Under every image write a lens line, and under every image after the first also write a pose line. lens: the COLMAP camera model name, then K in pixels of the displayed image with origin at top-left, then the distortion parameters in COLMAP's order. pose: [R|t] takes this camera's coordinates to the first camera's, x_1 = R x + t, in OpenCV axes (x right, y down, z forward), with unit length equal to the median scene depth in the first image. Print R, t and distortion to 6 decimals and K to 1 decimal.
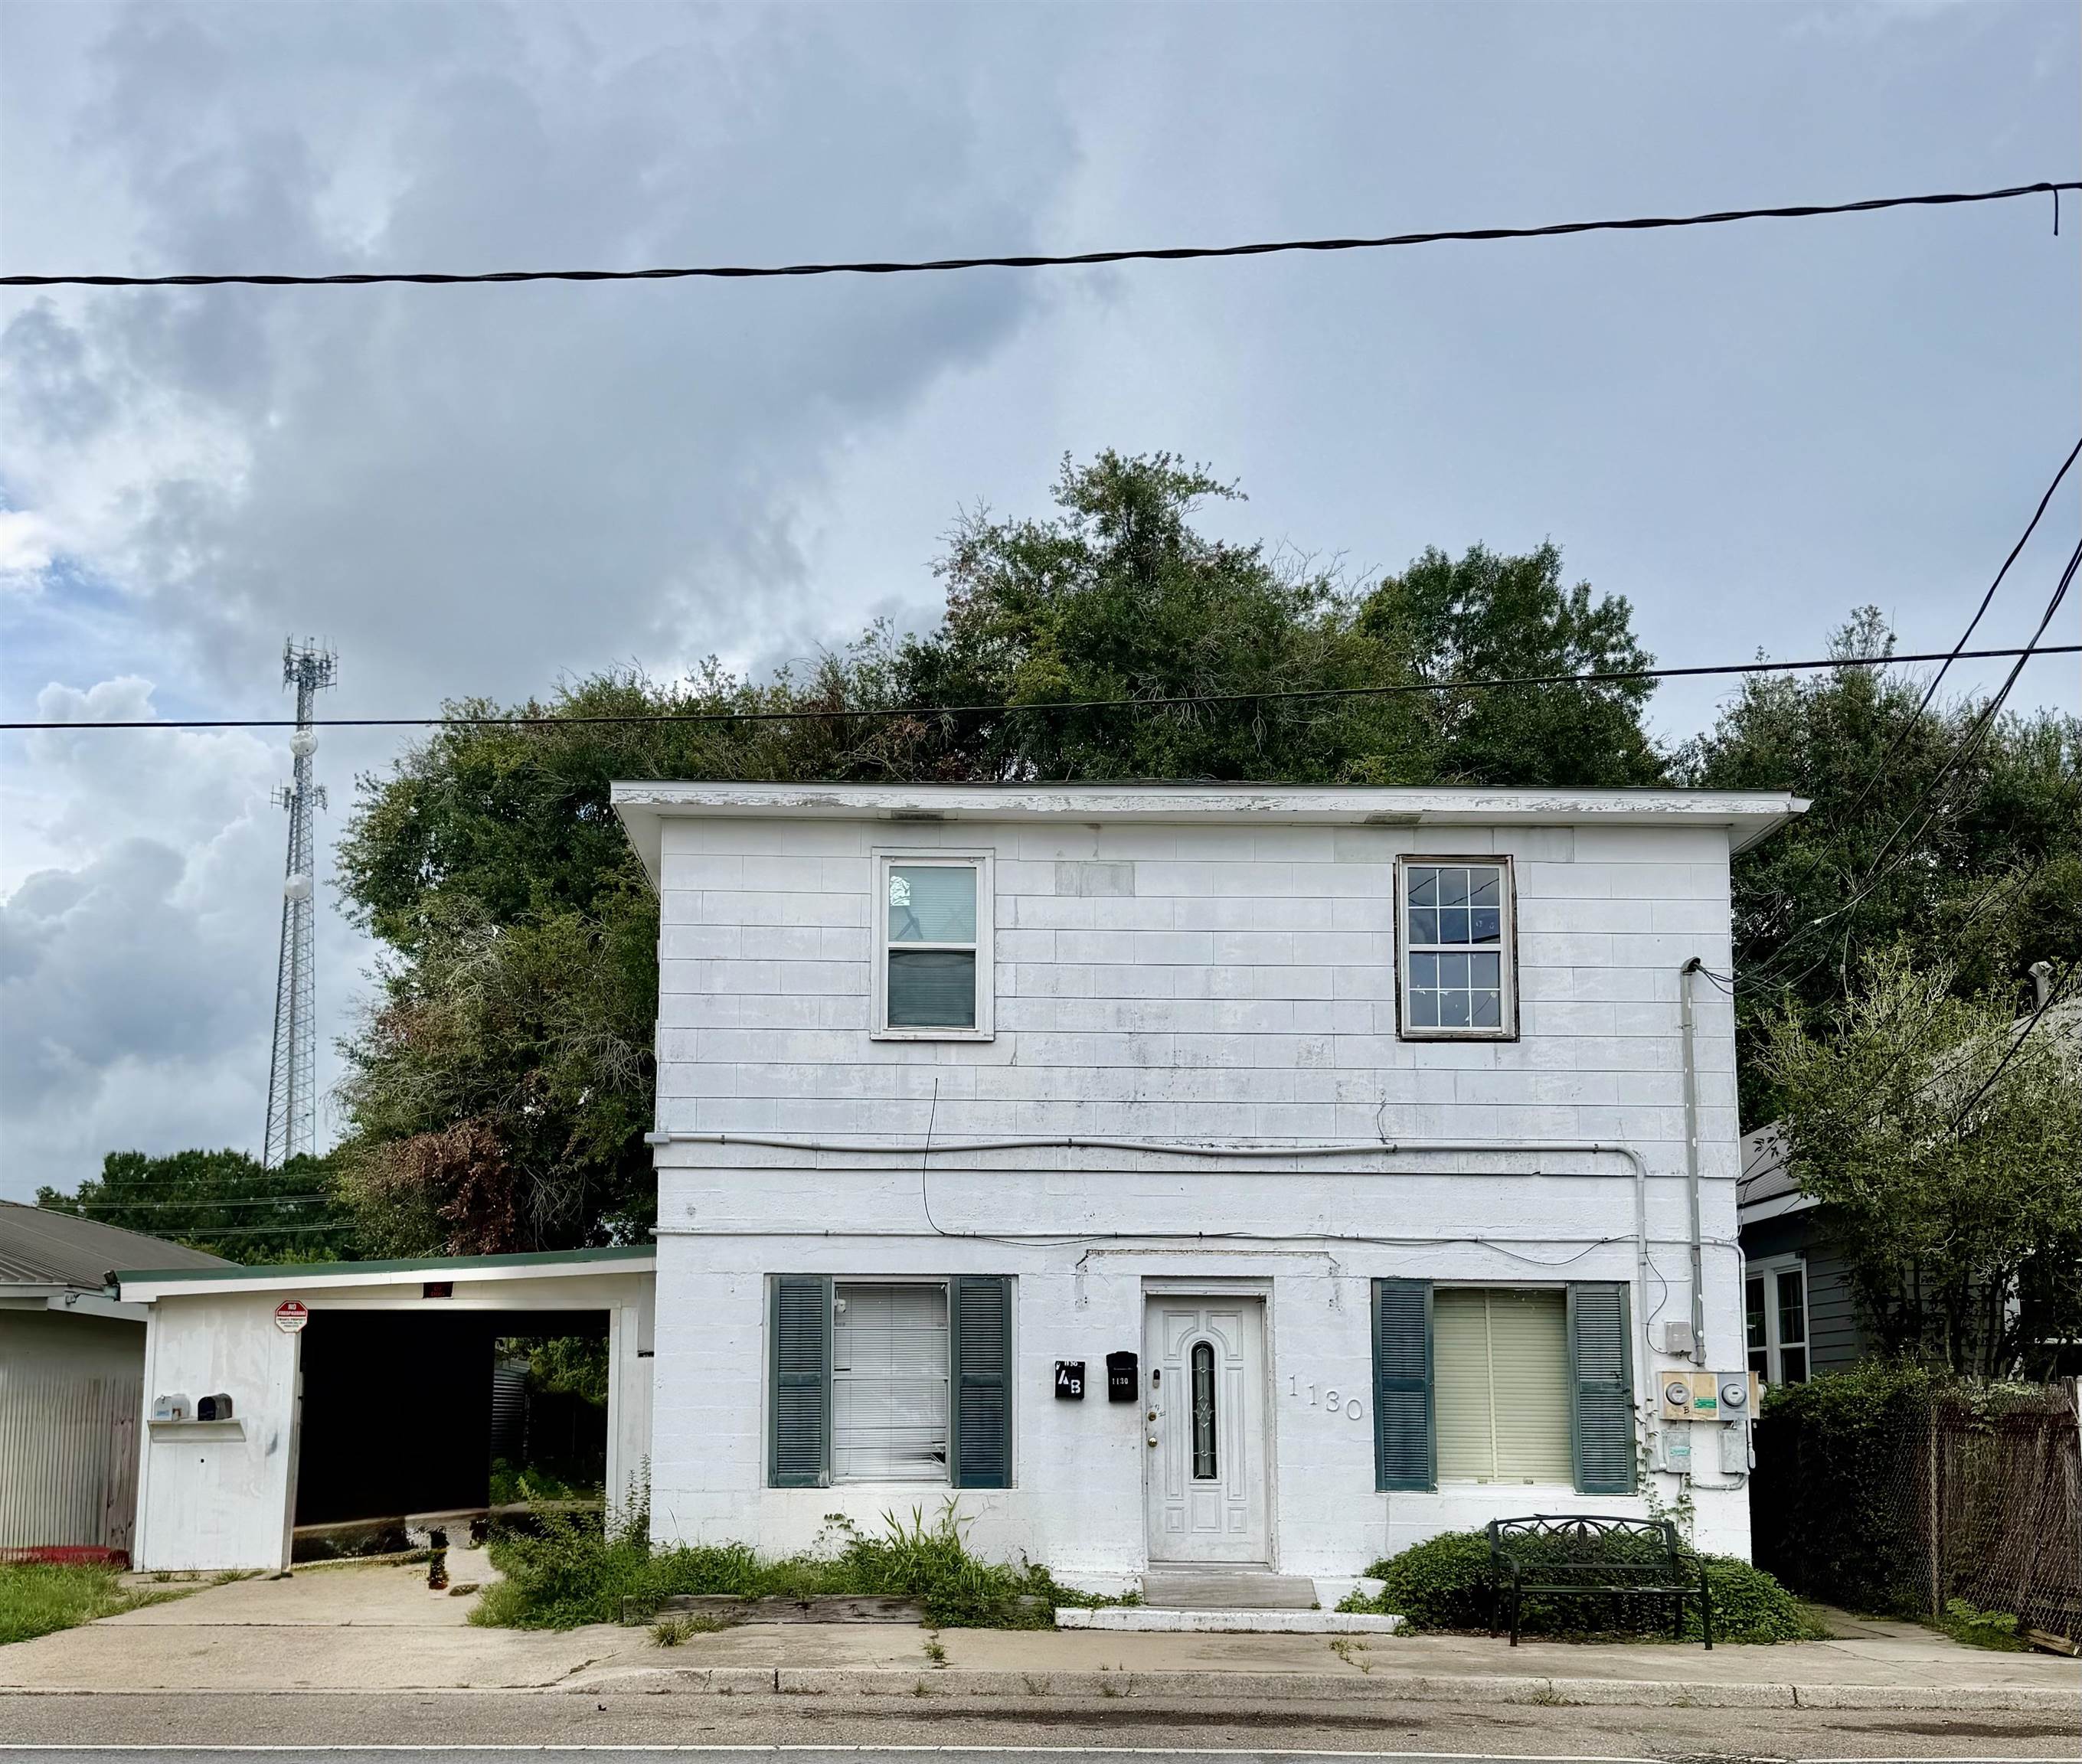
lens RADIAL K [[2115.0, 0, 938.4], [0, 2115.0, 1151.1], [0, 0, 1]] dist [0.162575, -0.354153]
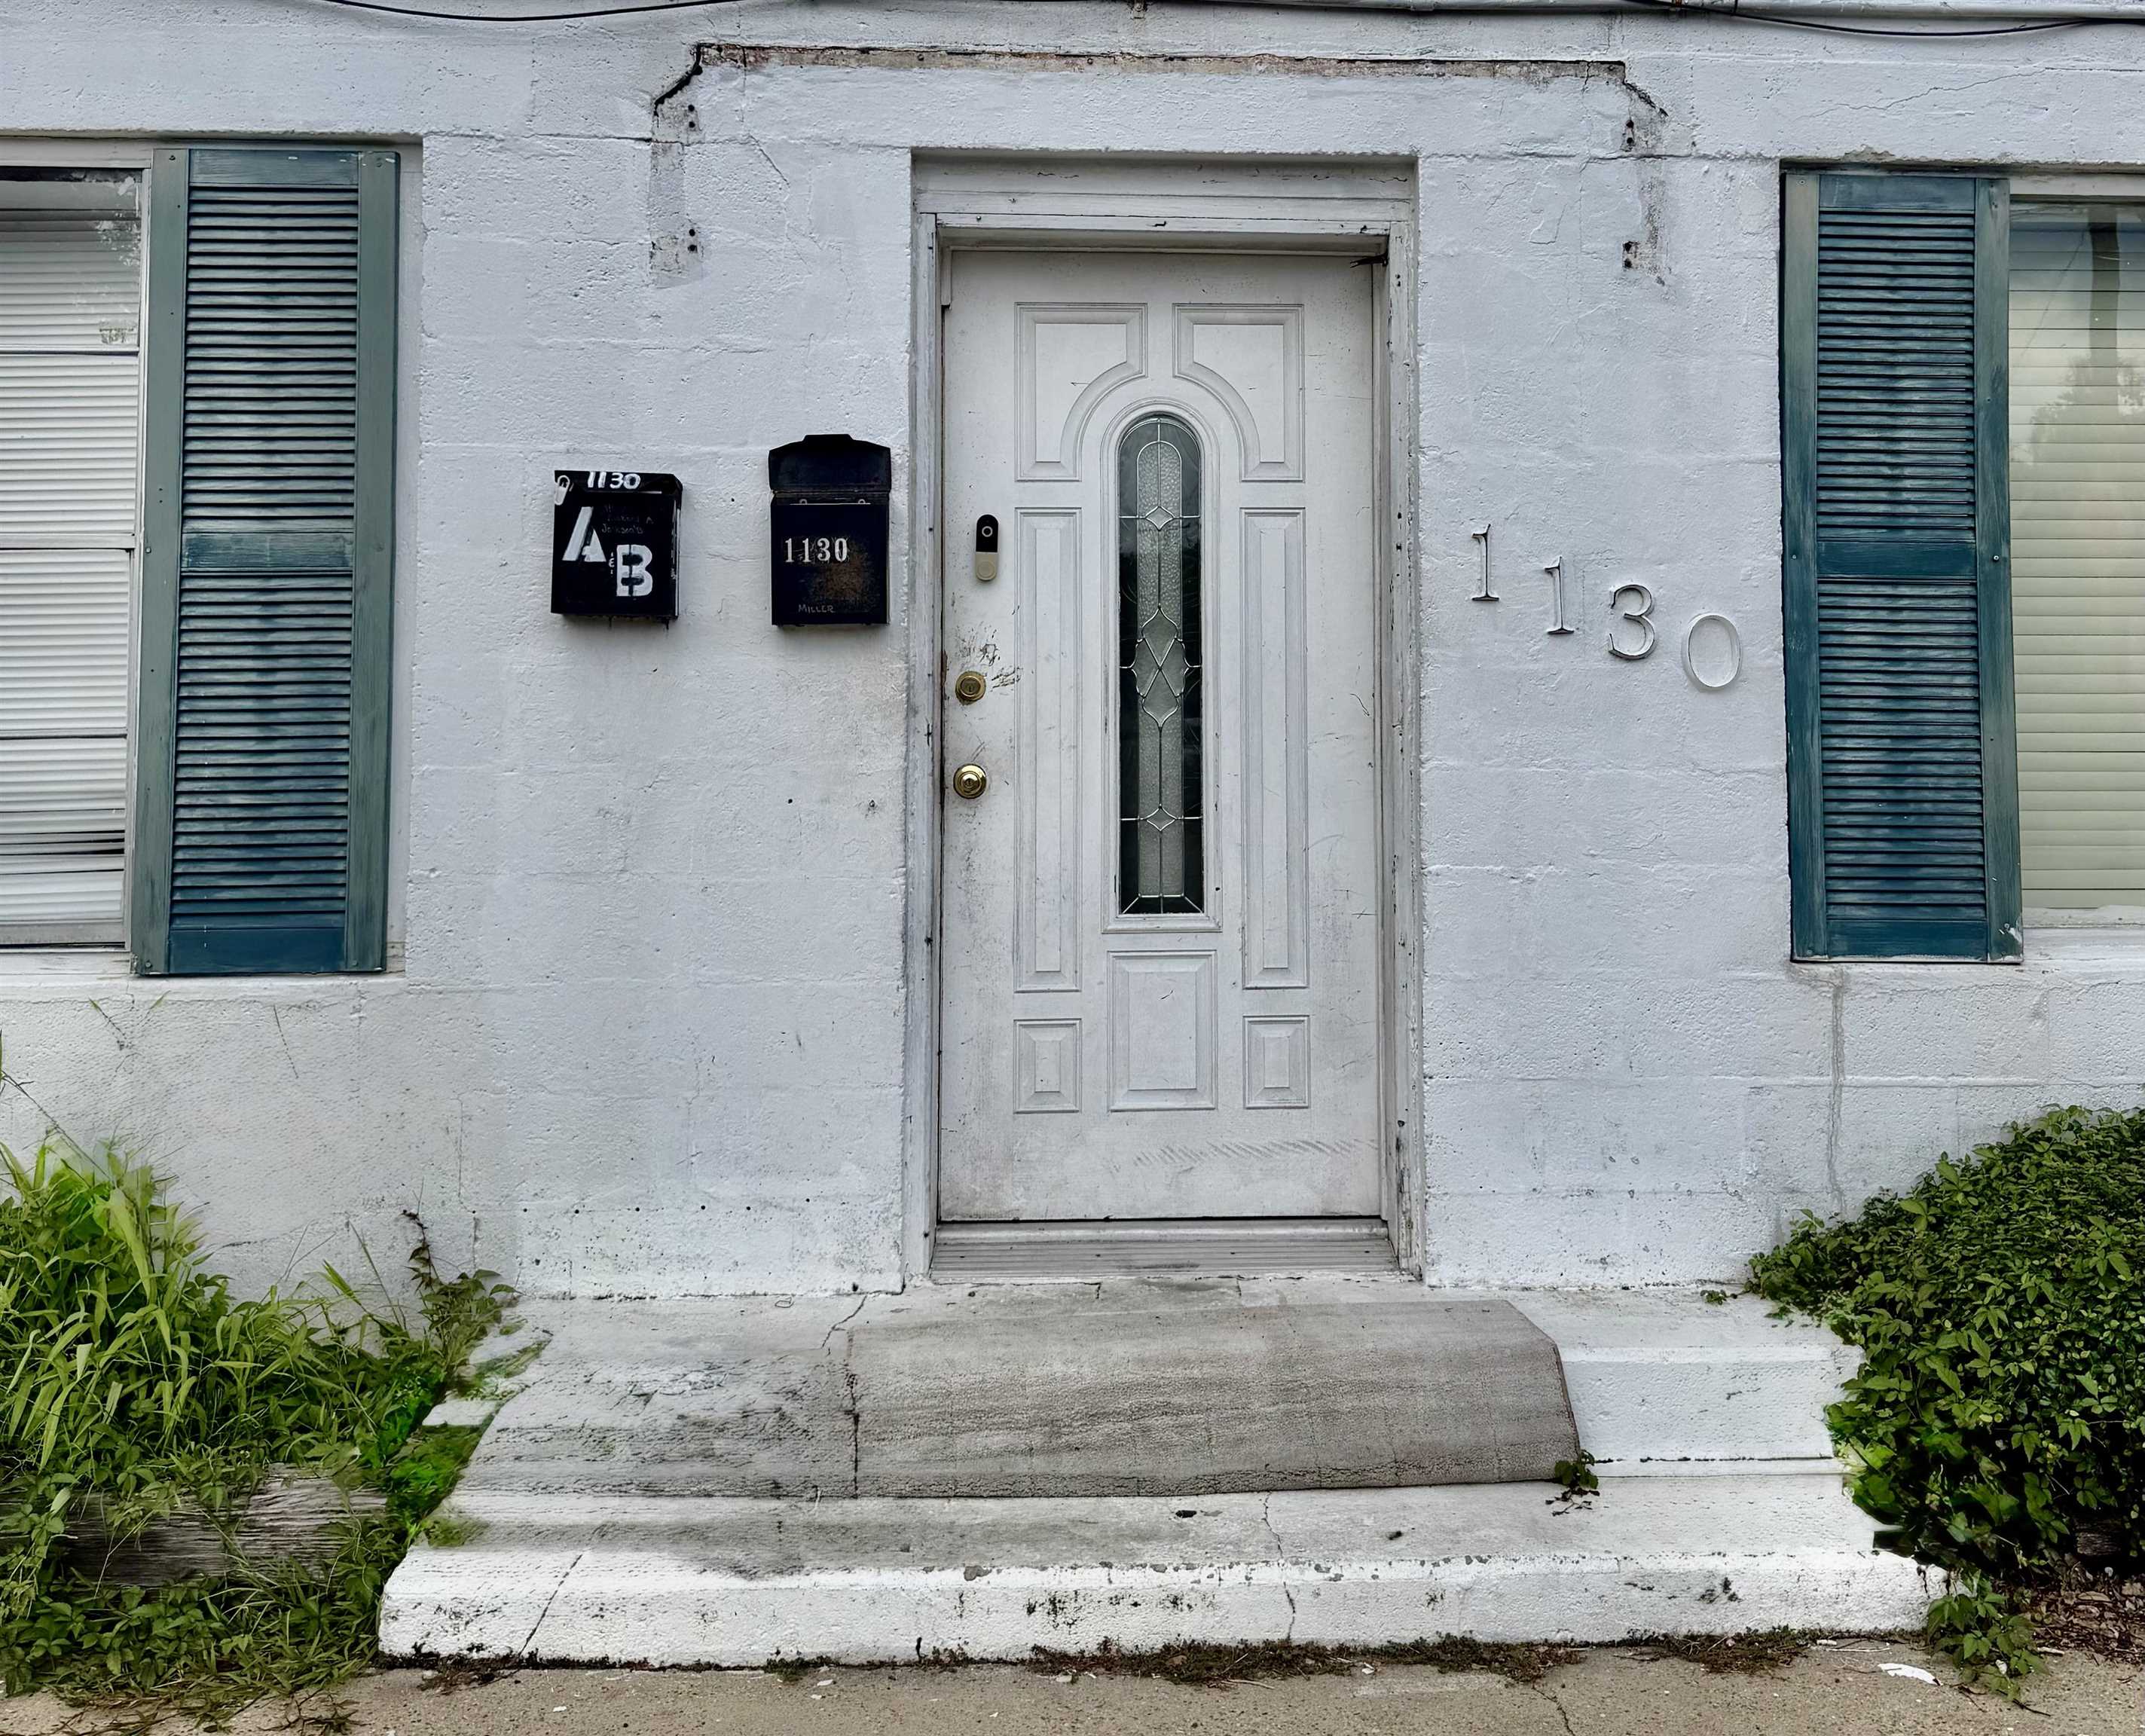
lens RADIAL K [[2209.2, 0, 1215.4], [0, 2209.2, 566.3], [0, 0, 1]] dist [0.184067, -0.390158]
pose [[0.998700, -0.002747, 0.050907, 0.119063], [-0.000293, 0.998222, 0.059598, 0.093764], [-0.050980, -0.059535, 0.996924, 0.725389]]
